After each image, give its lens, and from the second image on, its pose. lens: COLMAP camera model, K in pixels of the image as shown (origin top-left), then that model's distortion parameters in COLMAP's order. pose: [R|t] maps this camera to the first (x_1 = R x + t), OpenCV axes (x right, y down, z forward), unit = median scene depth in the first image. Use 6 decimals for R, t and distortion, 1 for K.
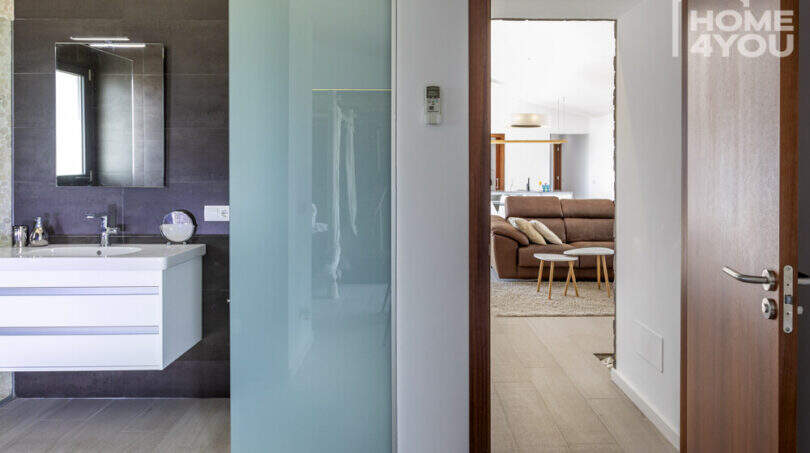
lens RADIAL K [[466.3, 0, 405.0], [0, 466.3, 226.5], [0, 0, 1]] dist [0.001719, 0.000460]
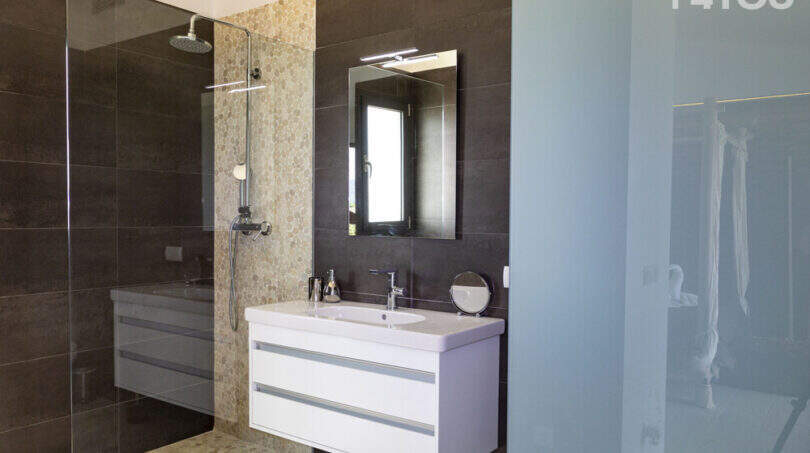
lens RADIAL K [[608.0, 0, 405.0], [0, 608.0, 226.5], [0, 0, 1]] dist [-0.000956, 0.001349]
pose [[0.814236, 0.014713, -0.580348, -0.010828], [-0.075493, 0.993874, -0.080721, -0.017291], [0.575605, 0.109539, 0.810358, 0.138830]]
